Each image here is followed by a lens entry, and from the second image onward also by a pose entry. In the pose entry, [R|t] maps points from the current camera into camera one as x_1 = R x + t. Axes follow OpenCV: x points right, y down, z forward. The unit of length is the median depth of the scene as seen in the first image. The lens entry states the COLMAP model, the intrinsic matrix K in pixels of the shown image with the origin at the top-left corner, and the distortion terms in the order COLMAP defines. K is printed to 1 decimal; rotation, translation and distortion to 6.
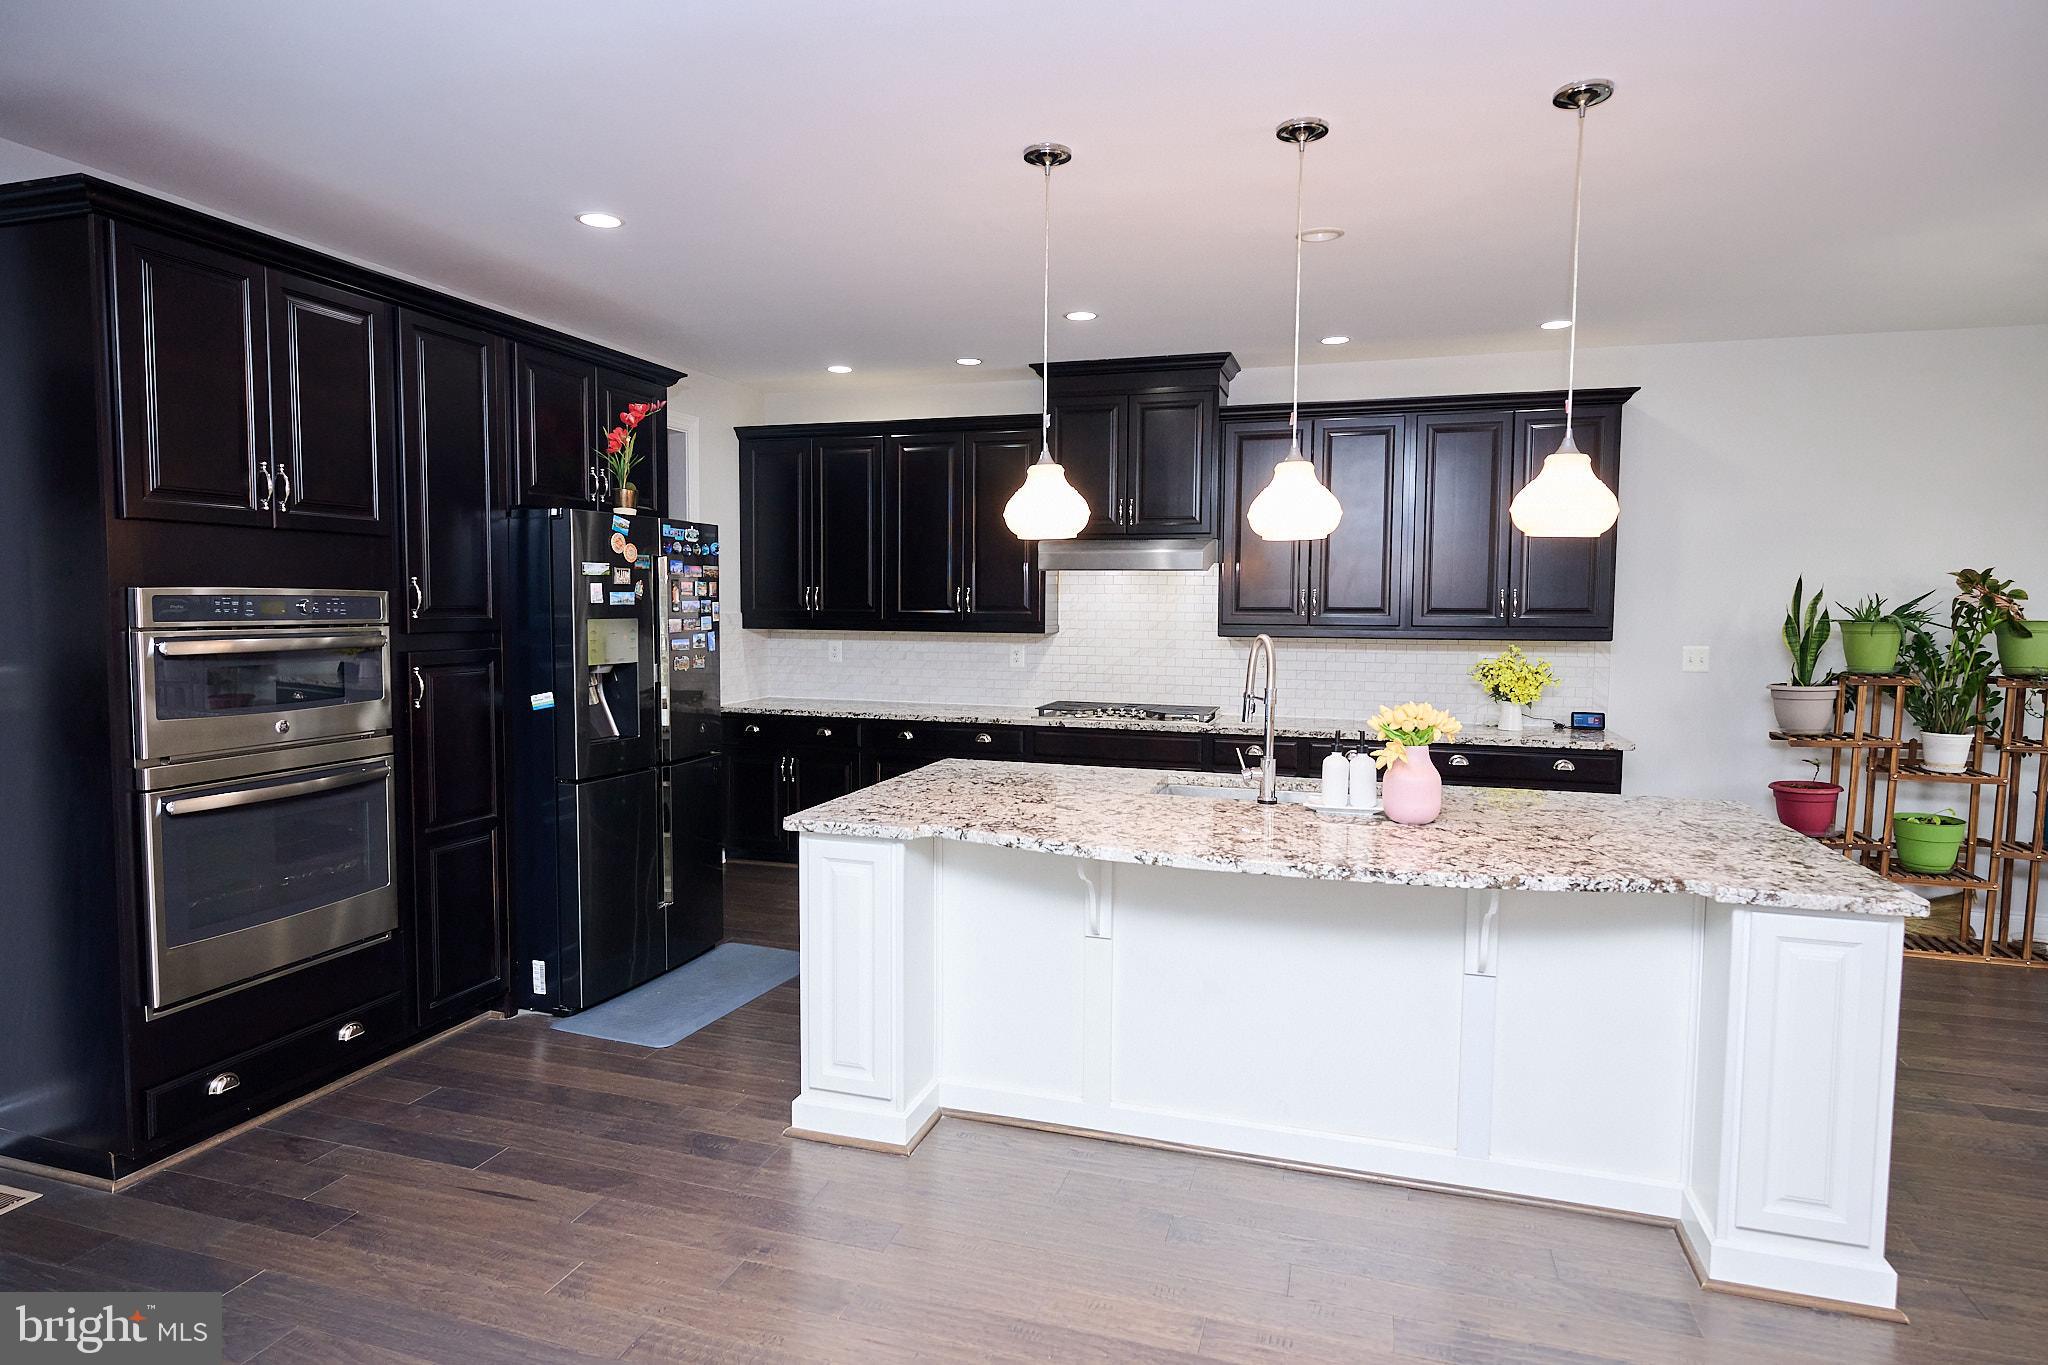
lens RADIAL K [[1133.8, 0, 1014.9], [0, 1133.8, 682.5], [0, 0, 1]] dist [-0.001150, 0.000097]
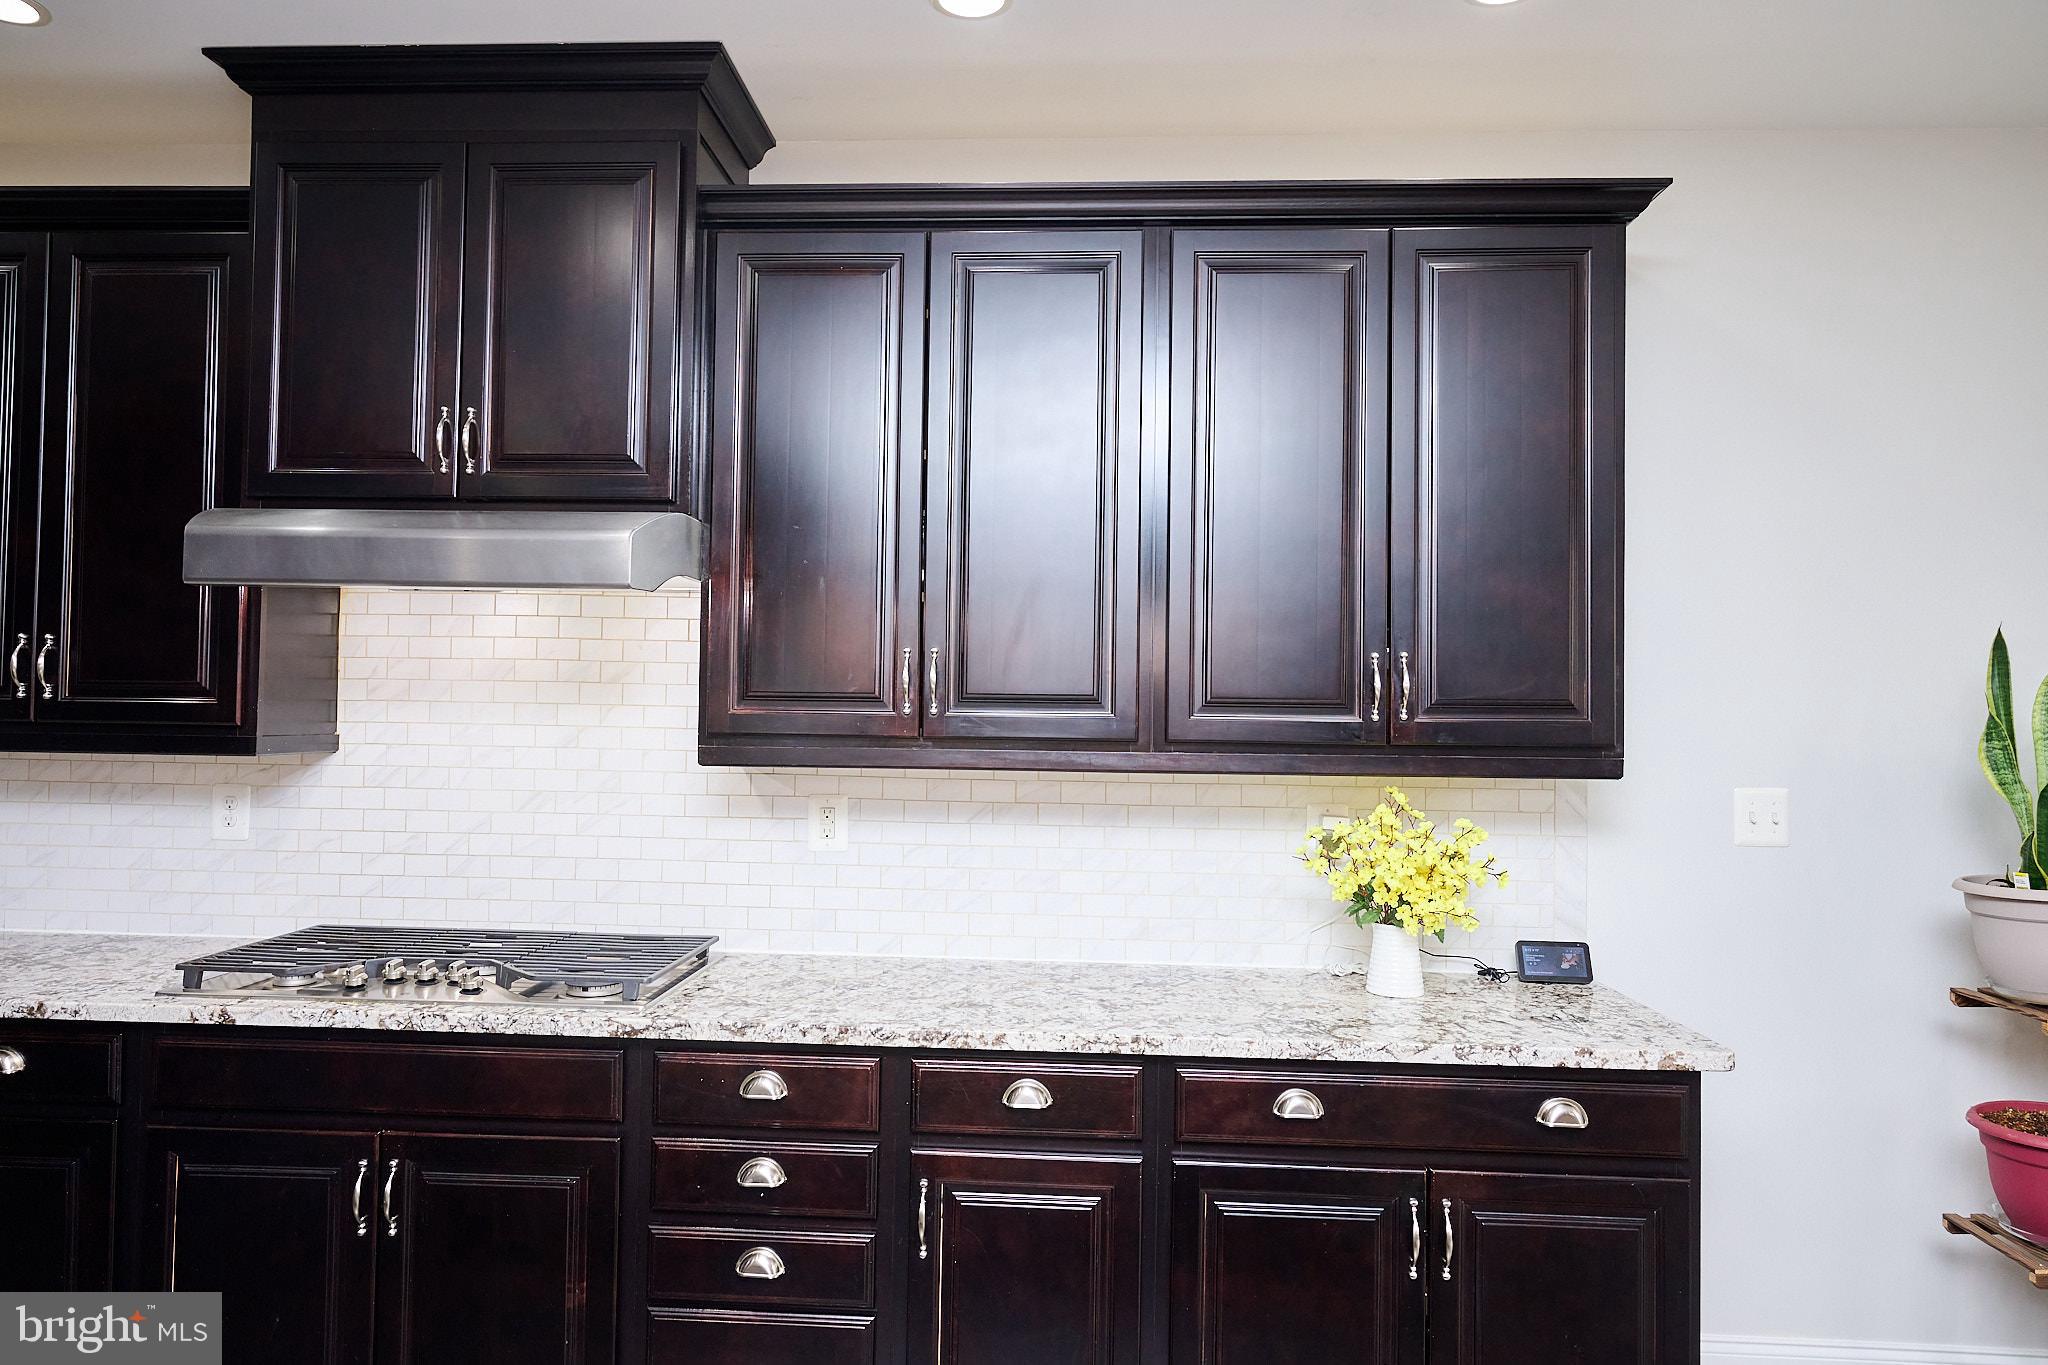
lens RADIAL K [[1289.0, 0, 1025.7], [0, 1289.0, 685.3], [0, 0, 1]] dist [0.004925, 0.000014]
pose [[0.967772, 0.013960, 0.251439, 0.228156], [0.008528, 0.996073, -0.088126, -0.035969], [-0.251682, 0.087430, 0.963853, 0.698172]]
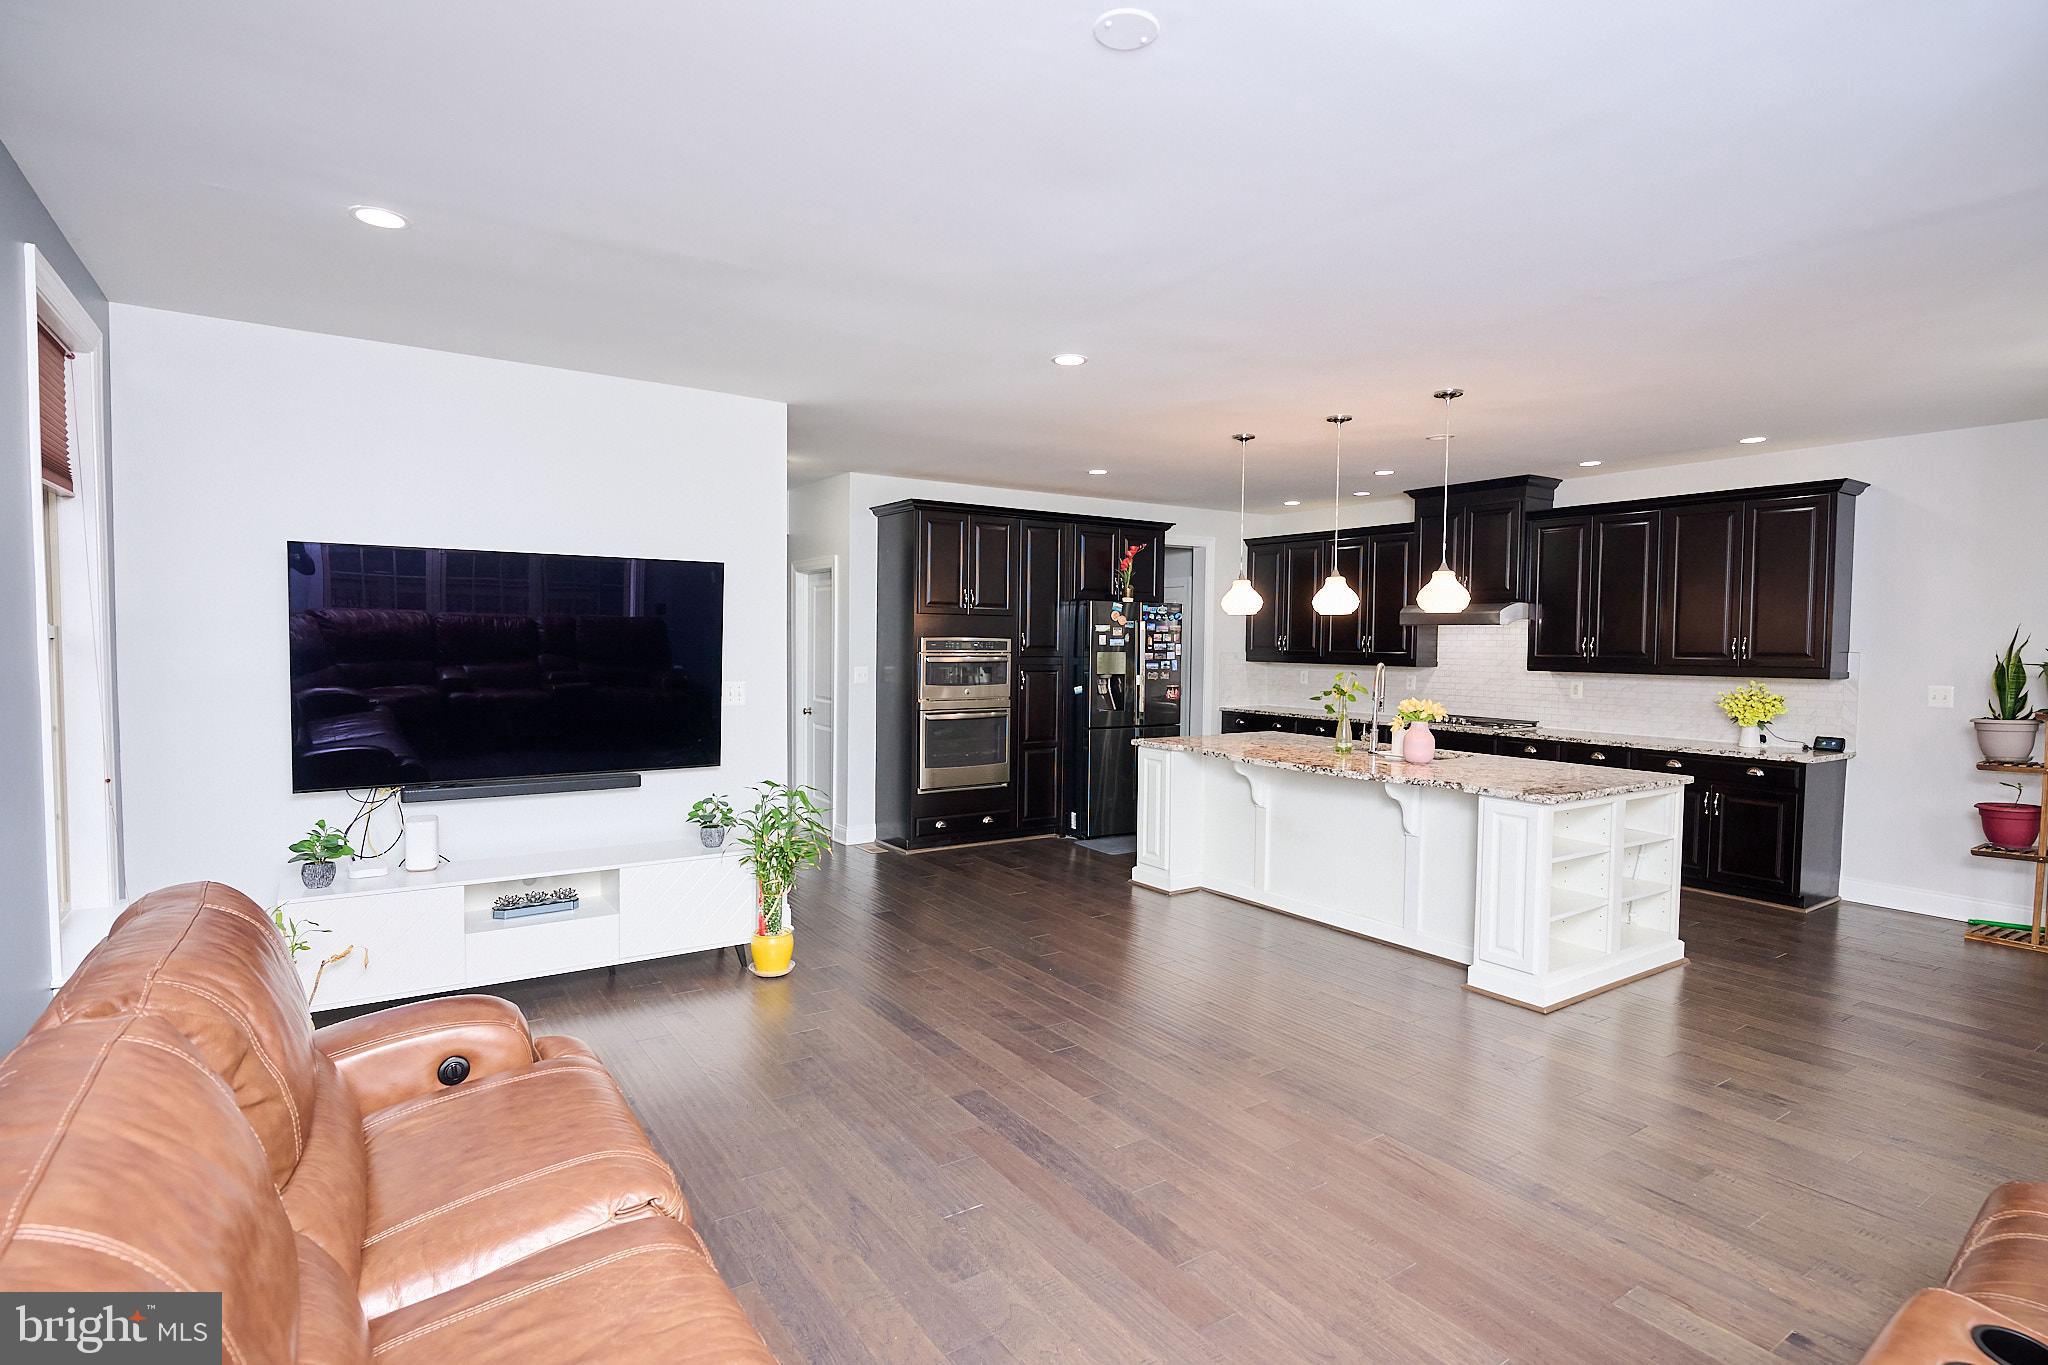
lens RADIAL K [[1018.0, 0, 1027.3], [0, 1018.0, 676.4], [0, 0, 1]] dist [0.001554, 0.000132]
pose [[0.790198, 0.024489, -0.612362, 0.606817], [-0.049347, 0.998499, -0.023747, 0.036552], [0.610862, 0.048983, 0.790221, -0.515259]]
